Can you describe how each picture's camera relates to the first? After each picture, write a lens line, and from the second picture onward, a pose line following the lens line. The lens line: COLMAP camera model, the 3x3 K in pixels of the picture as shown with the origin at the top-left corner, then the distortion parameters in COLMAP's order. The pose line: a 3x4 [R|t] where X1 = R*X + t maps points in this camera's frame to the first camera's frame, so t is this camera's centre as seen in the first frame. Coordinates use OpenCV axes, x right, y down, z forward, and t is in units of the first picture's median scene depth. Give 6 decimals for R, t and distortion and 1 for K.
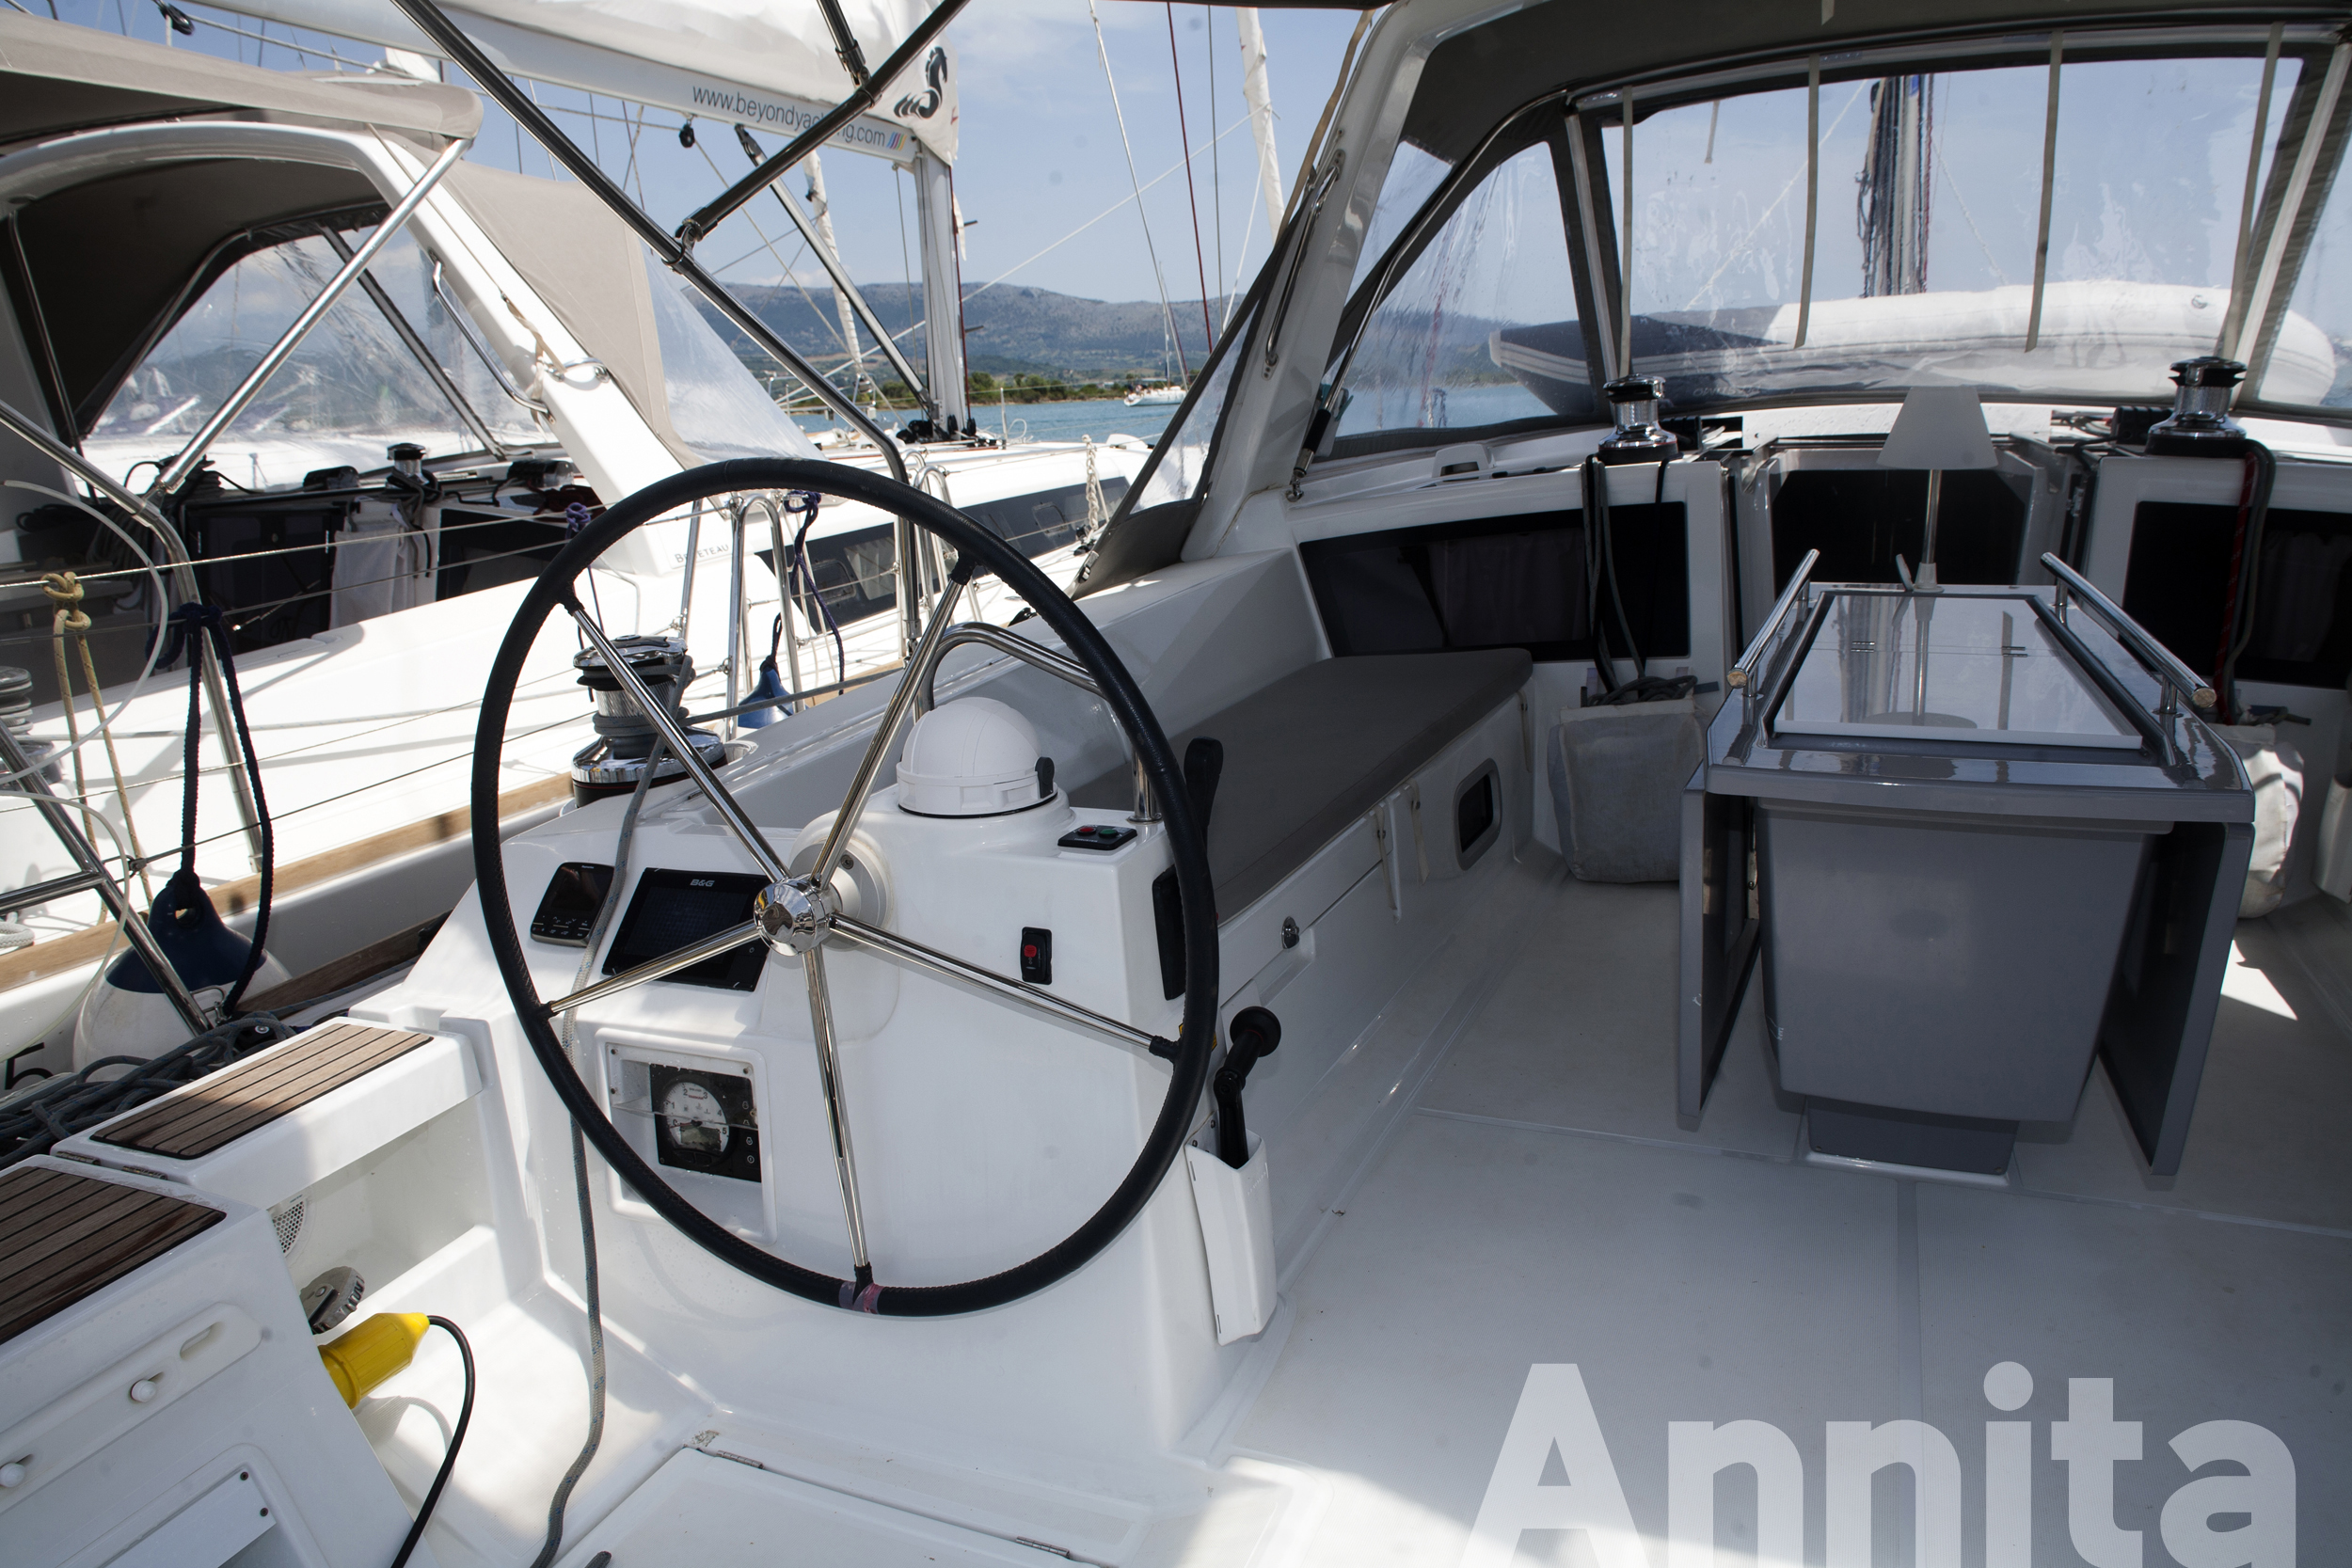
lens RADIAL K [[1598.6, 0, 1180.6], [0, 1598.6, 785.3], [0, 0, 1]] dist [-0.091842, 0.056450]
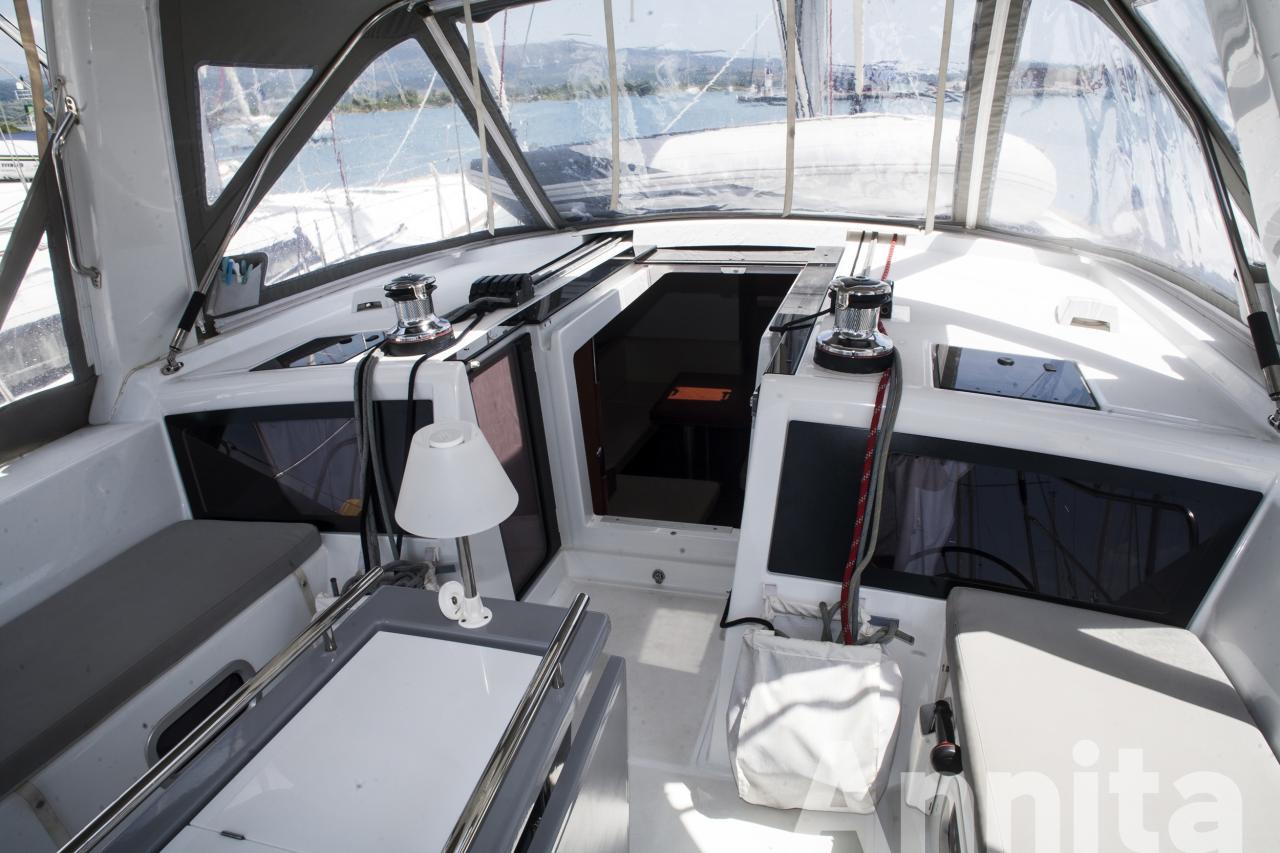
lens RADIAL K [[870.1, 0, 636.7], [0, 870.1, 433.4], [0, 0, 1]] dist [-0.091842, 0.056450]
pose [[0.993732, -0.051549, 0.099189, 0.385901], [0.038222, 0.990532, 0.131856, -0.222050], [-0.105047, -0.127238, 0.986294, 0.348441]]
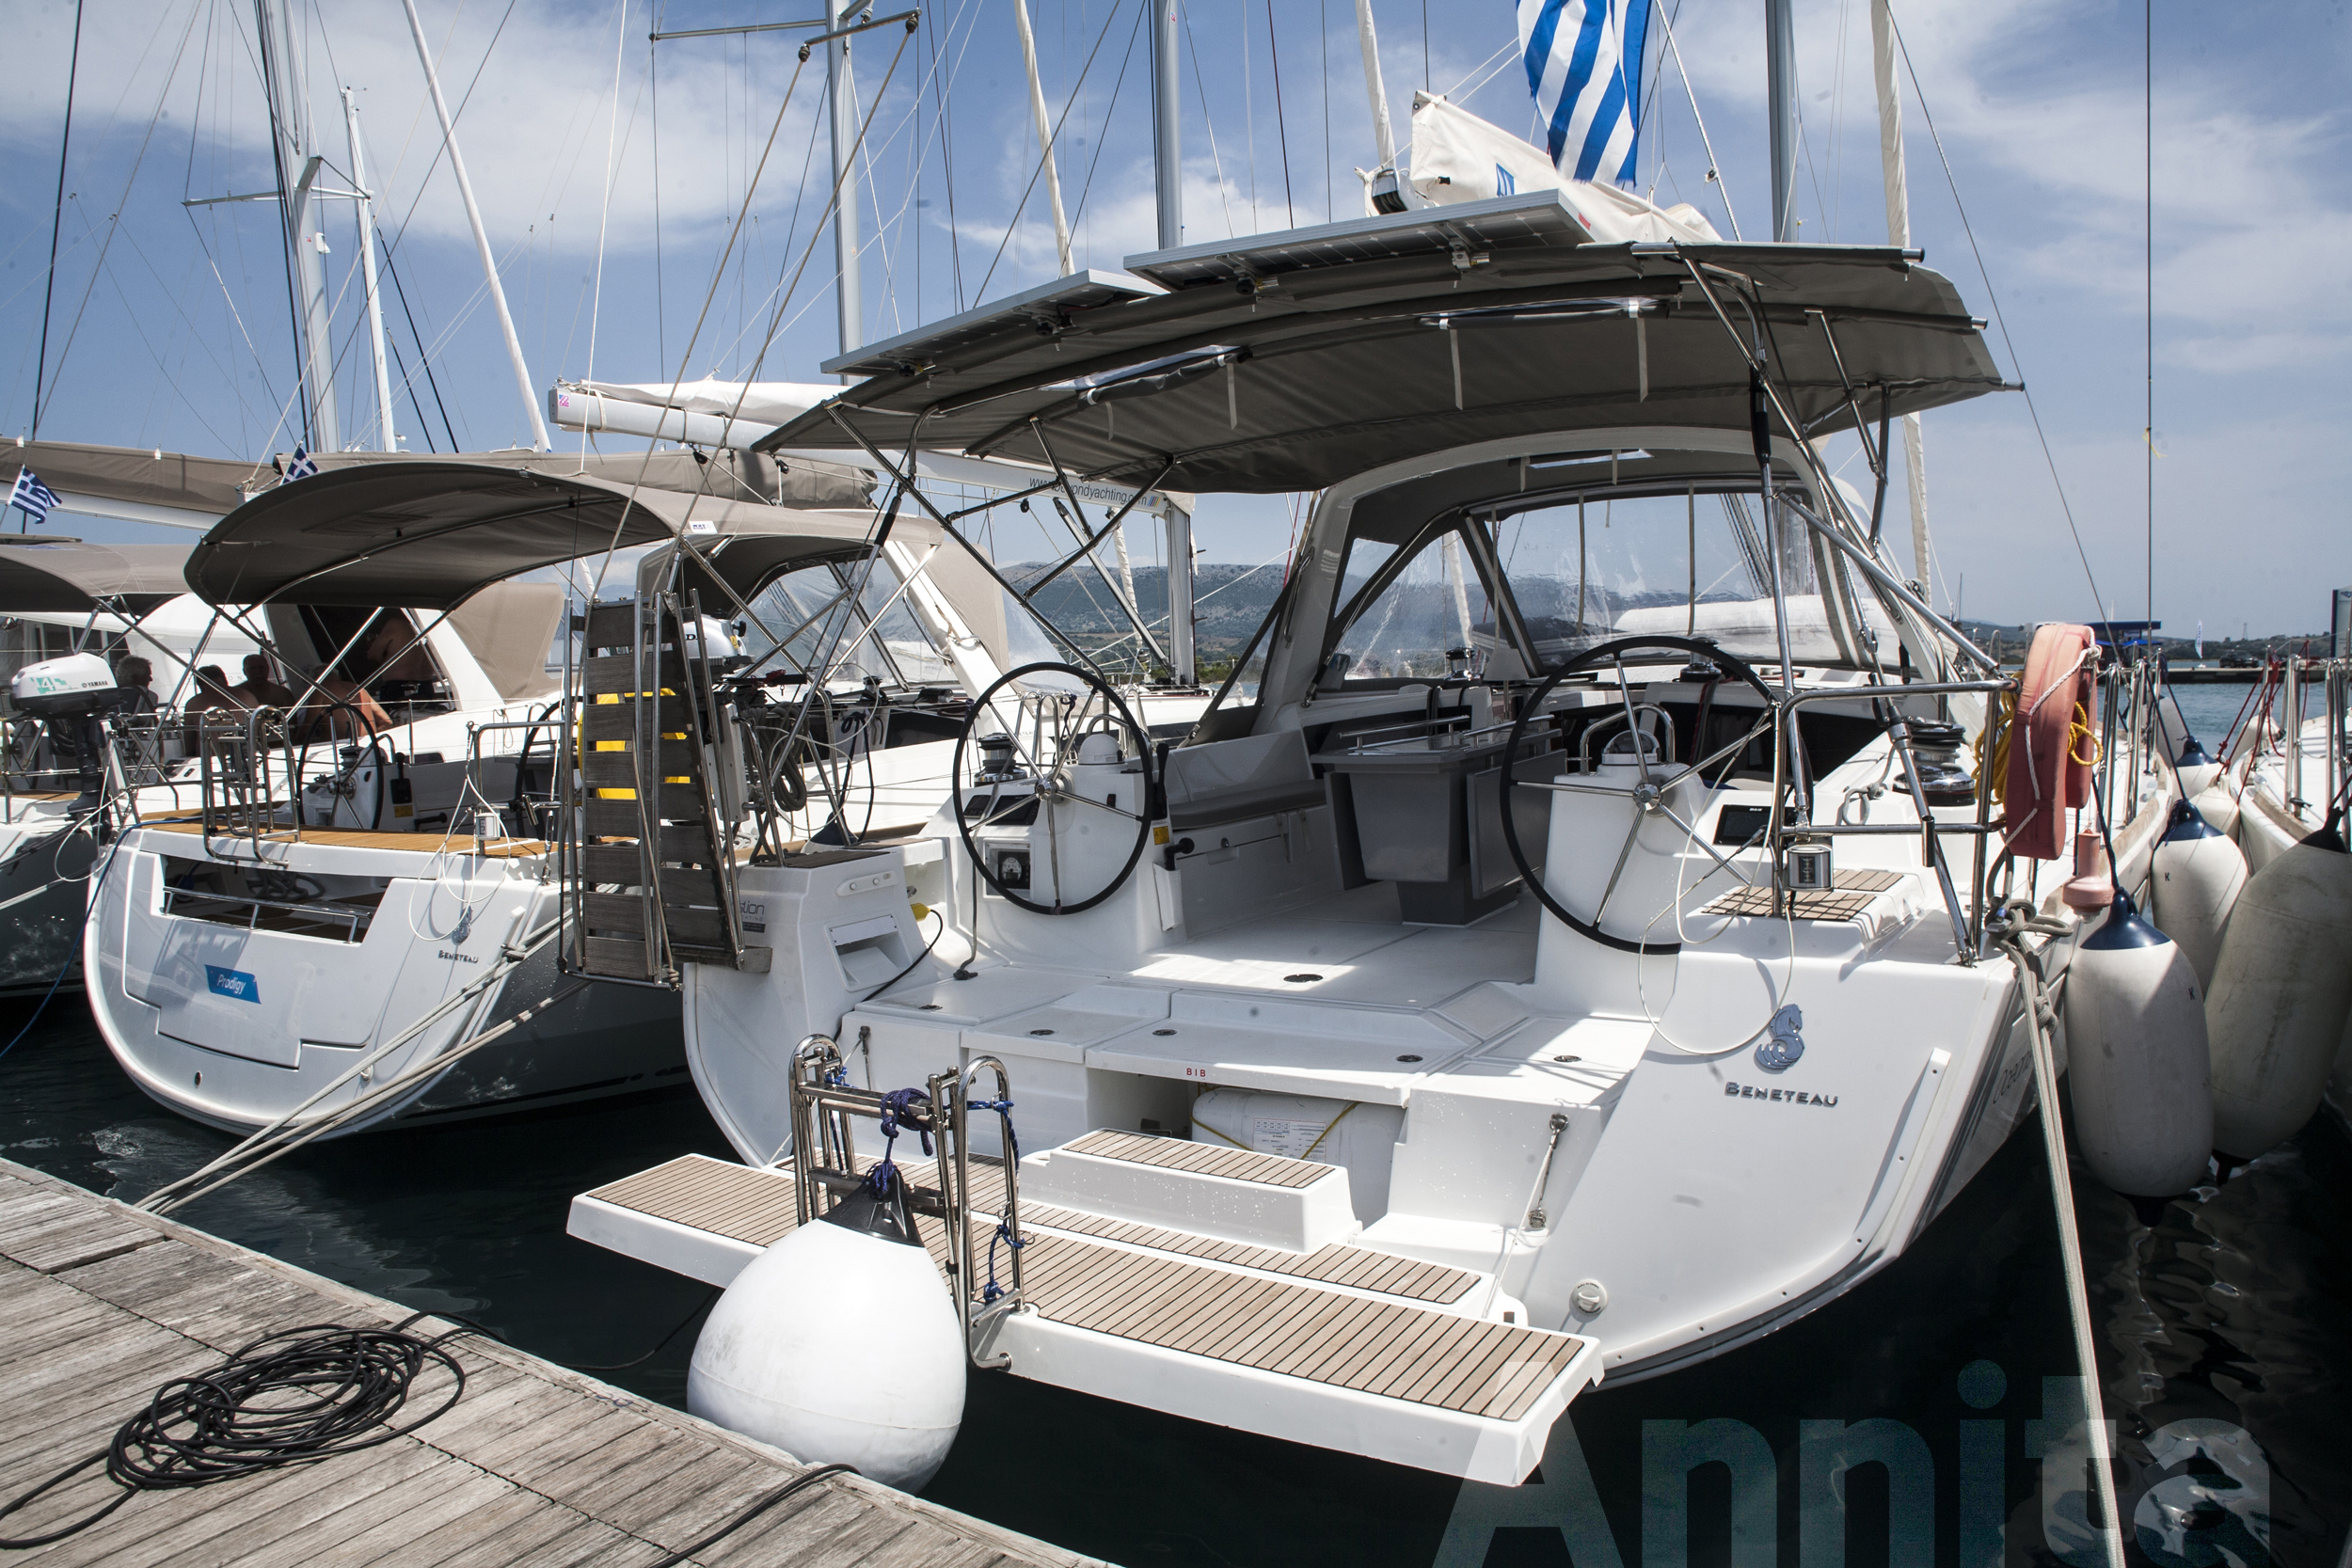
lens RADIAL K [[1598.6, 0, 1170.6], [0, 1598.6, 787.7], [0, 0, 1]] dist [-0.091842, 0.056450]
pose [[0.981798, 0.023741, -0.188440, 0.314258], [-0.055555, 0.984662, -0.165392, 0.292392], [0.181623, 0.172851, 0.968058, -1.073458]]
